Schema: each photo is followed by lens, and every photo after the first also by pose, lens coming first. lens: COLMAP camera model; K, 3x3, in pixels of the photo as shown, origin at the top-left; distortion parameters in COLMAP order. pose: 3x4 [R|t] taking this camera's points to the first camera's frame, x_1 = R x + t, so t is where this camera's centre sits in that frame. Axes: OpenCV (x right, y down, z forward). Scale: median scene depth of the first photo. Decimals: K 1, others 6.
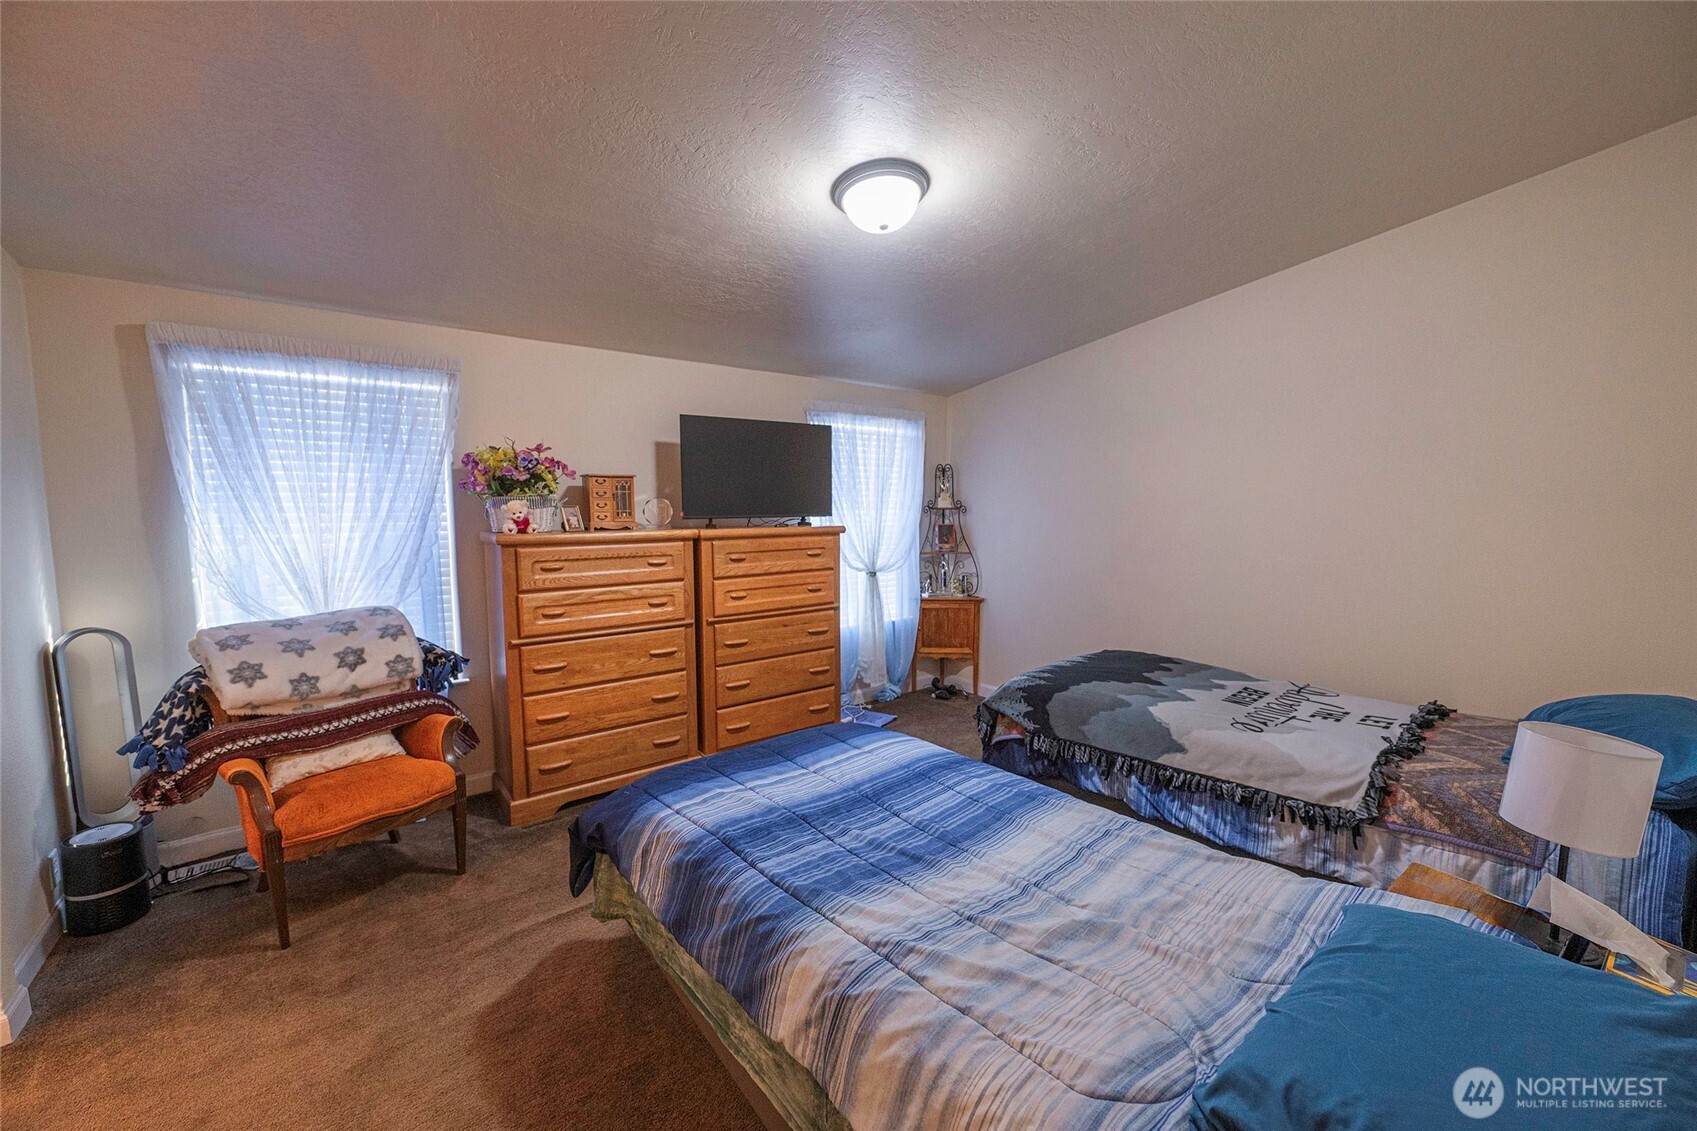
lens RADIAL K [[661.1, 0, 848.5], [0, 661.1, 565.5], [0, 0, 1]] dist [0.000131, 0.000044]
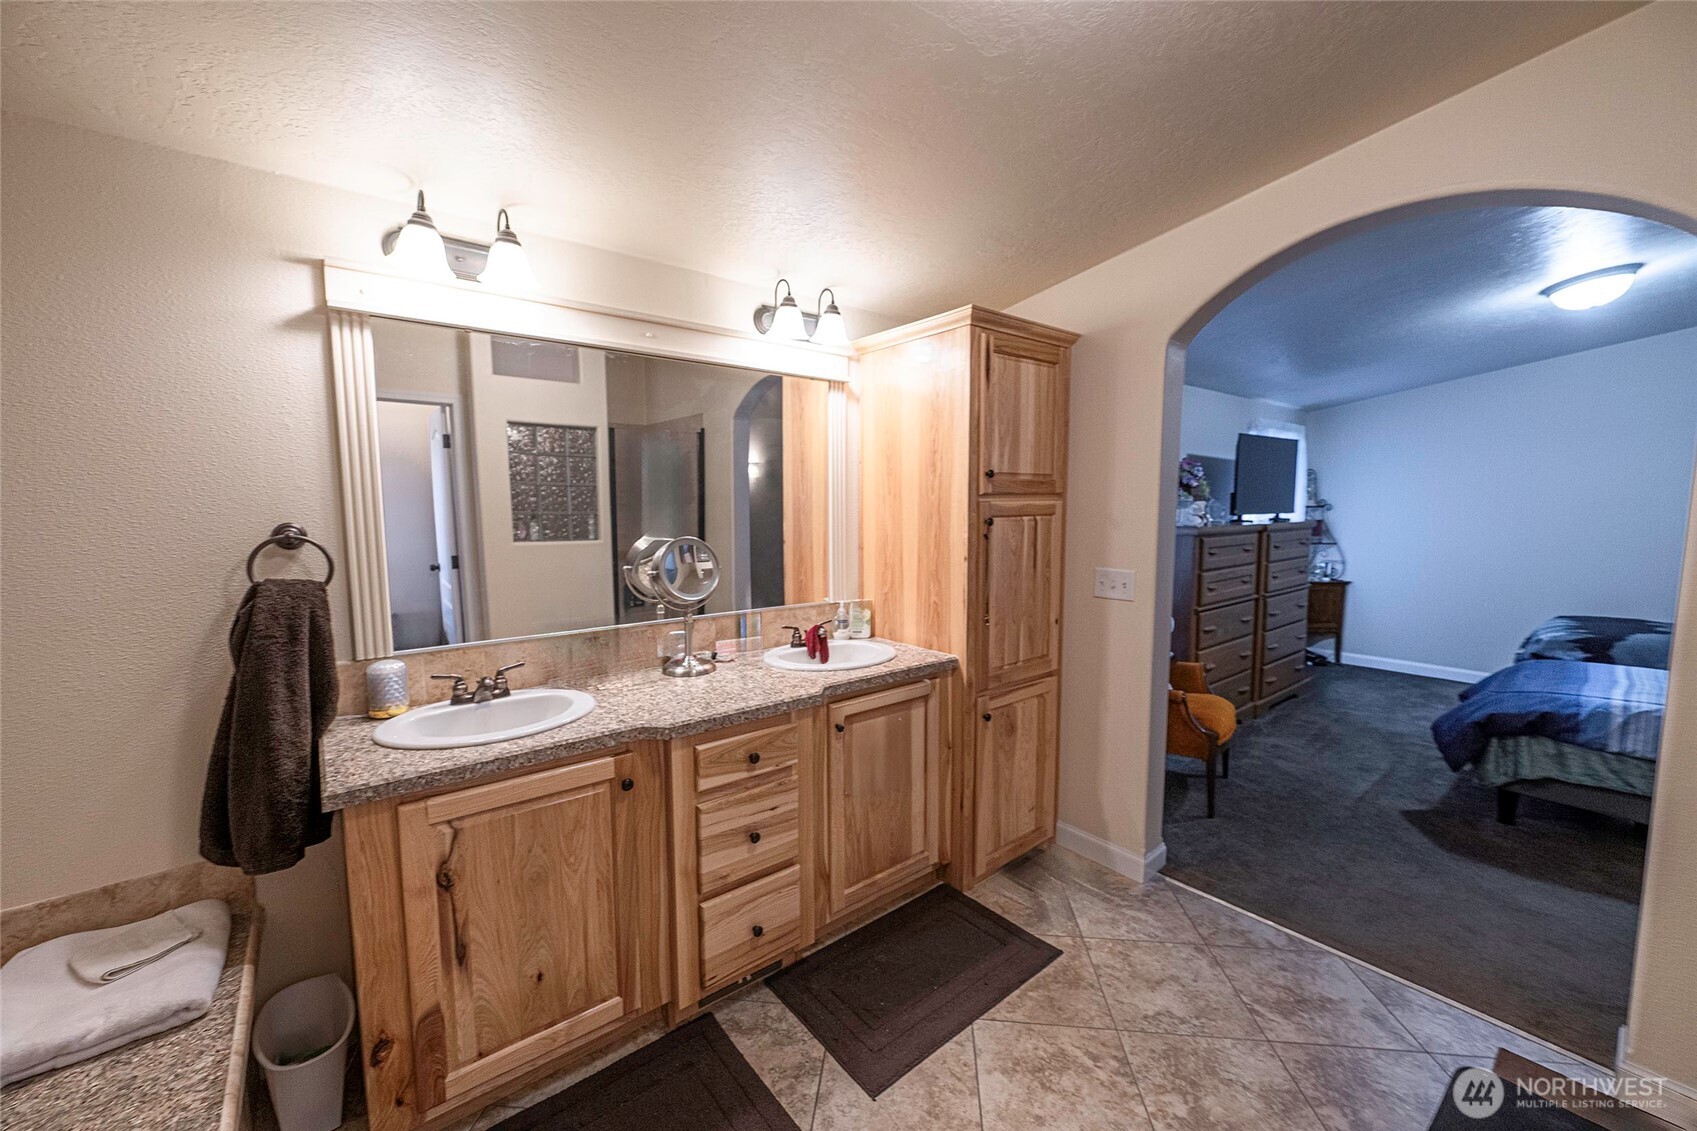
lens RADIAL K [[667.4, 0, 848.5], [0, 667.4, 565.5], [0, 0, 1]] dist [-0.004721, -0.000394]
pose [[0.999864, -0.005956, 0.015387, -0.717639], [0.005933, 0.999981, 0.001503, 0.013213], [-0.015395, -0.001412, 0.999880, -0.188848]]
